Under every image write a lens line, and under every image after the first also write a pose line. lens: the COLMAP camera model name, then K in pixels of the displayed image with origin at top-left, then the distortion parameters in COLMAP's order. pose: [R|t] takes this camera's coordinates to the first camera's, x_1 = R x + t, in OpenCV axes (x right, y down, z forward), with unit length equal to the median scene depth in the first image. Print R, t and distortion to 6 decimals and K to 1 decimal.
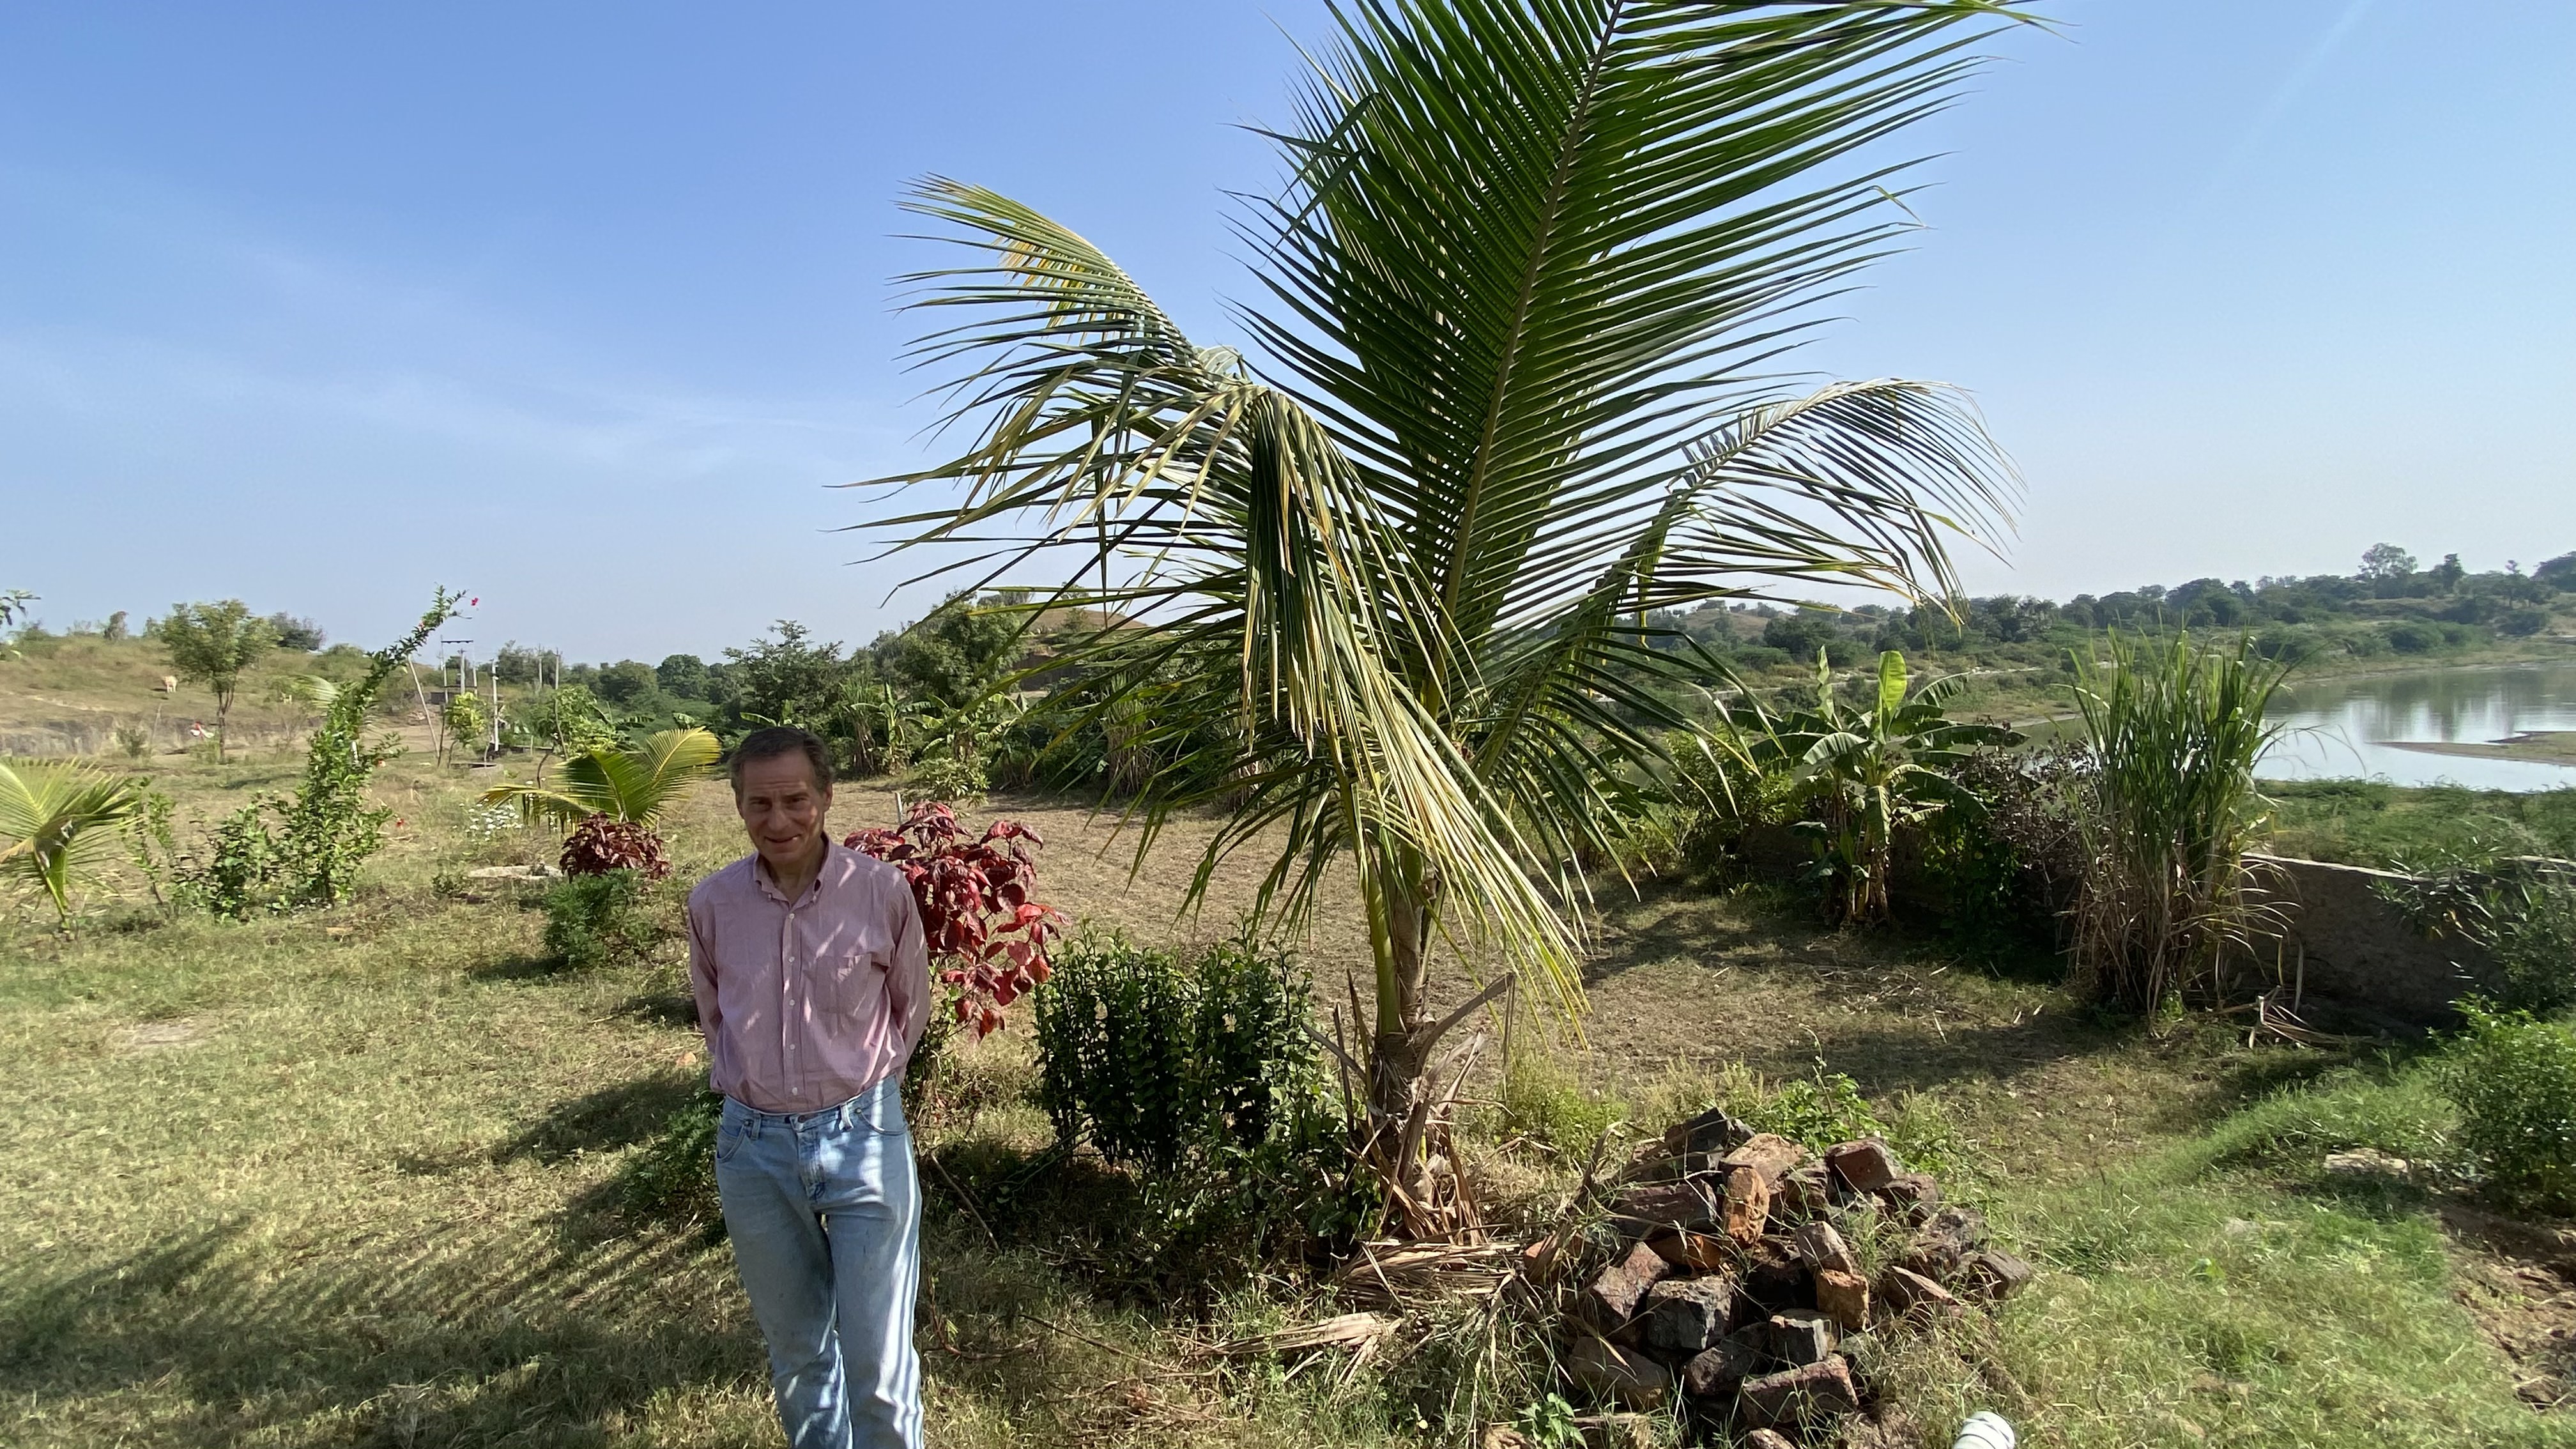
lens RADIAL K [[1212.1, 0, 1281.7], [0, 1212.1, 731.2], [0, 0, 1]] dist [0.005427, -0.014036]
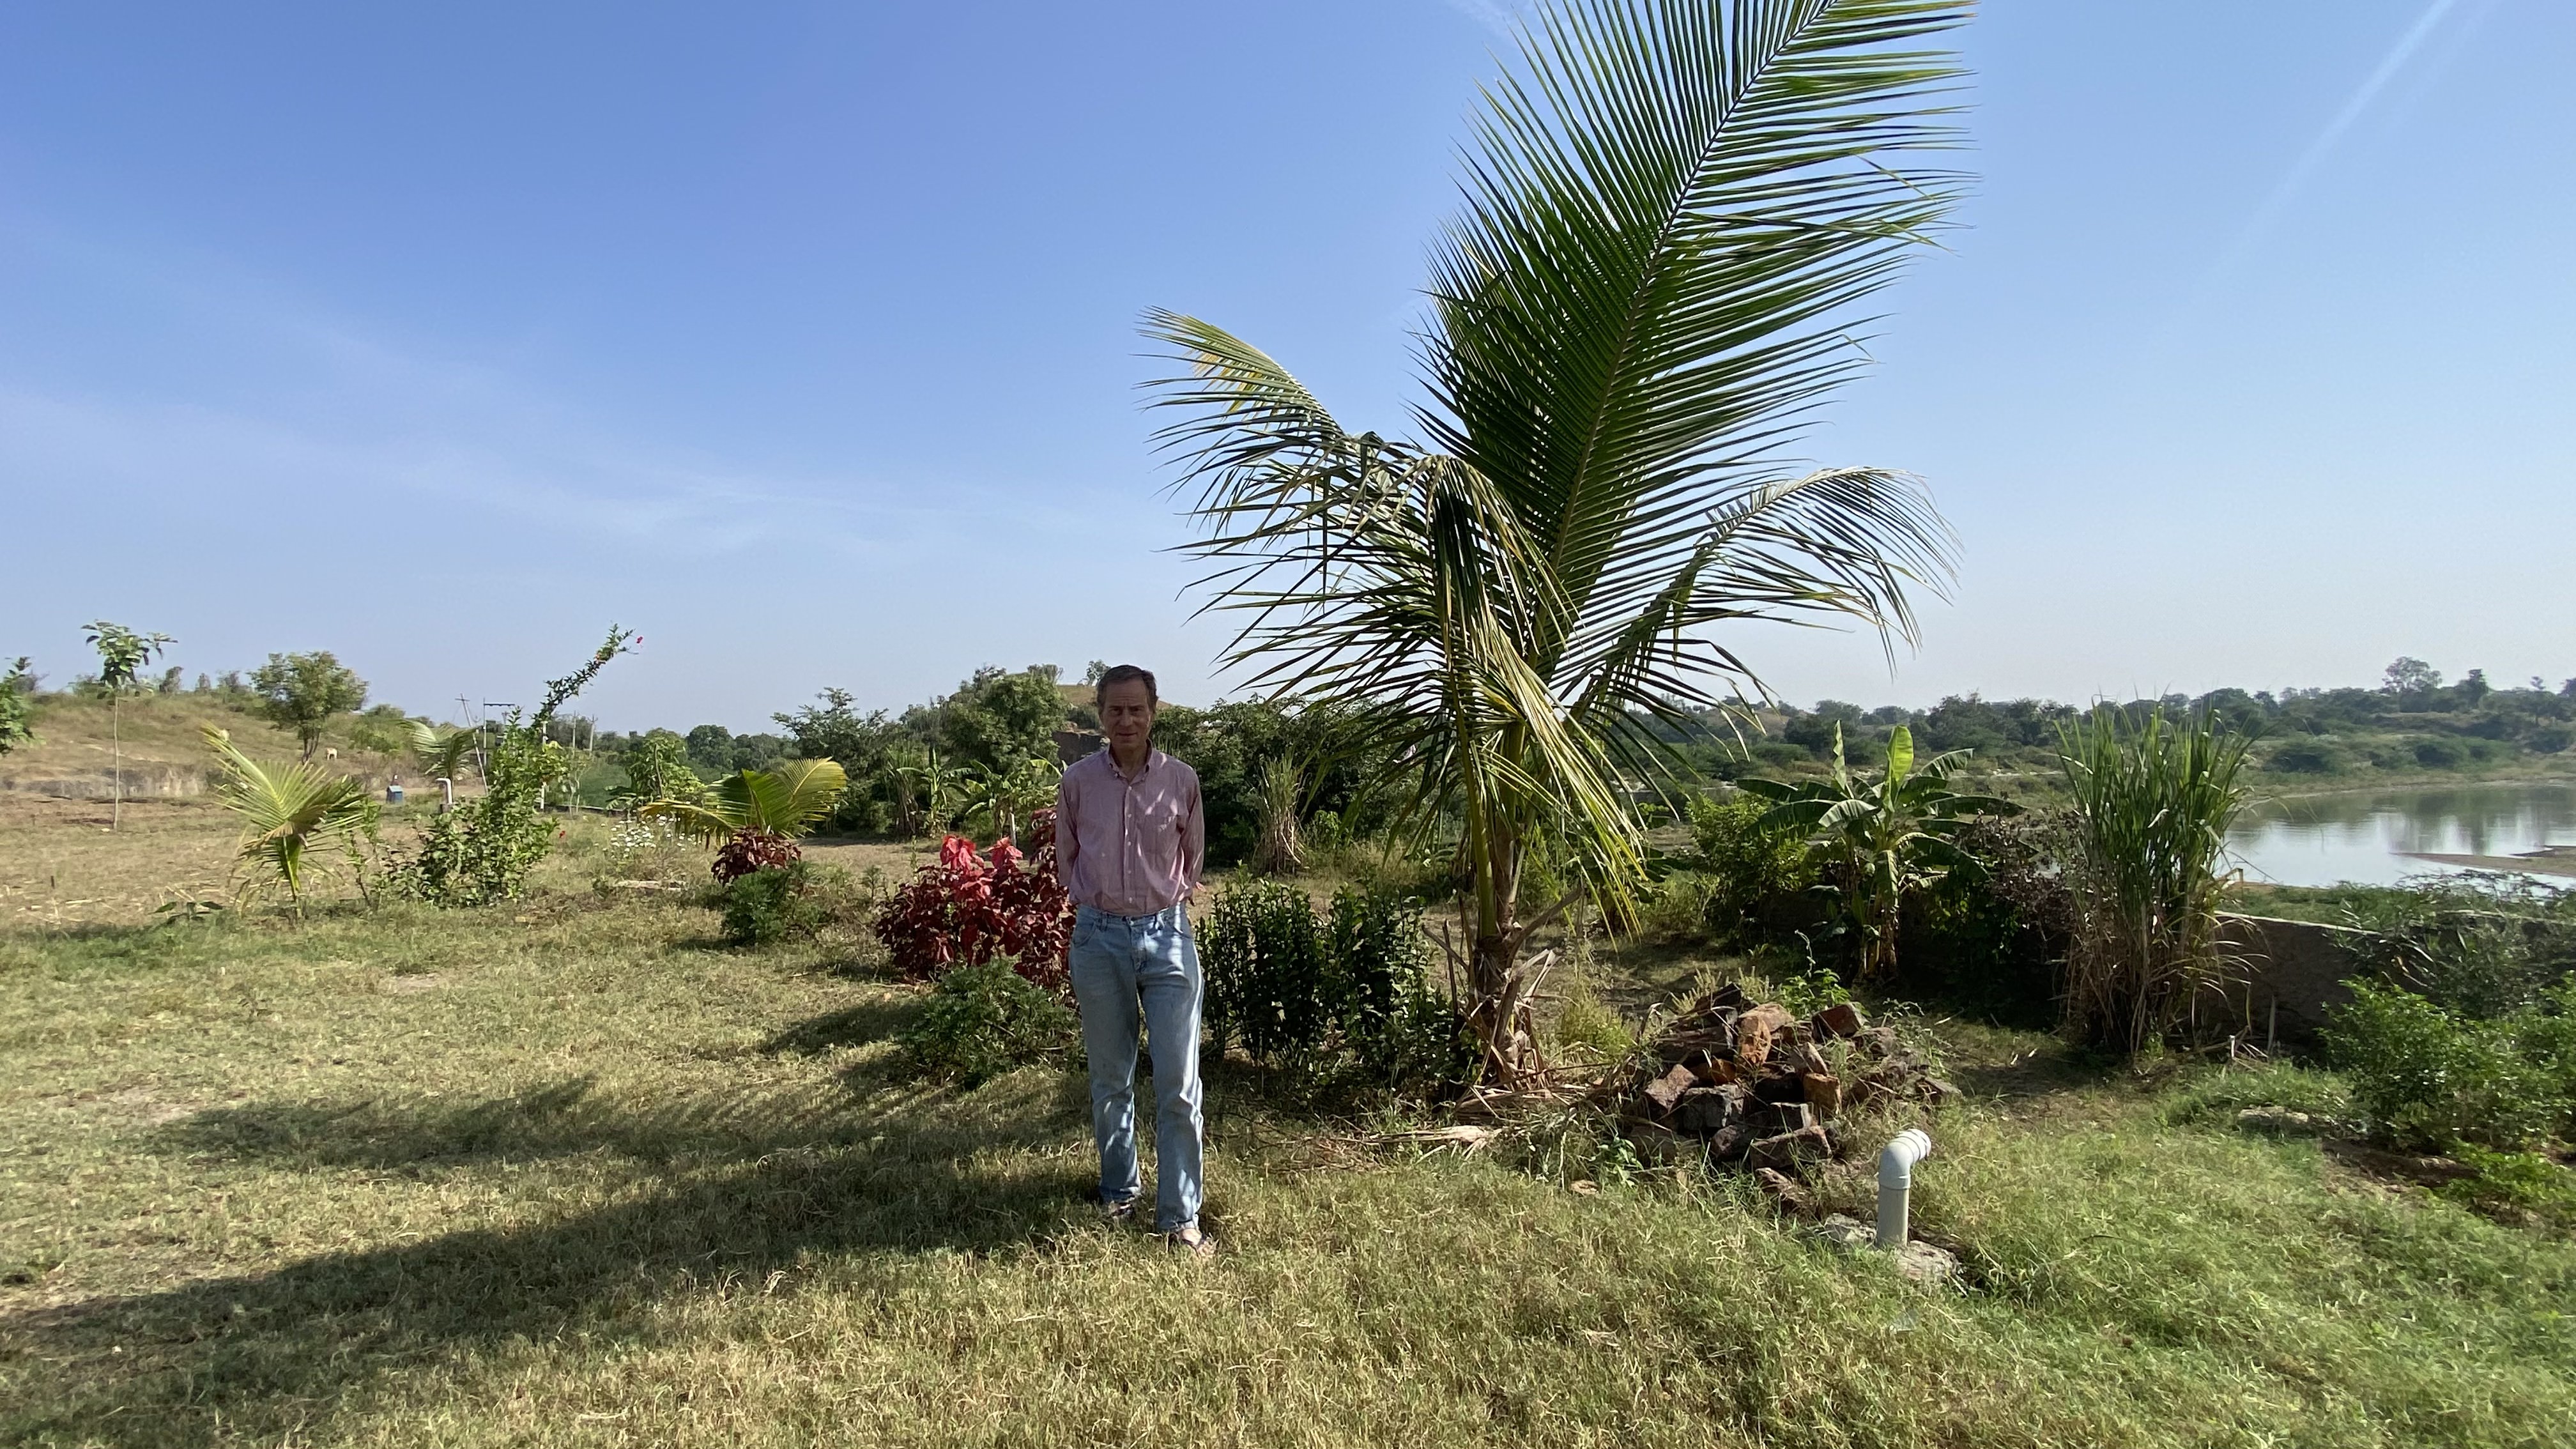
lens RADIAL K [[1212.1, 0, 1284.7], [0, 1212.1, 733.5], [0, 0, 1]] dist [0.005427, -0.014036]
pose [[0.999607, 0.024933, -0.012816, -0.094054], [-0.025762, 0.997270, -0.069206, 0.092622], [0.011056, 0.069509, 0.997520, -0.268693]]
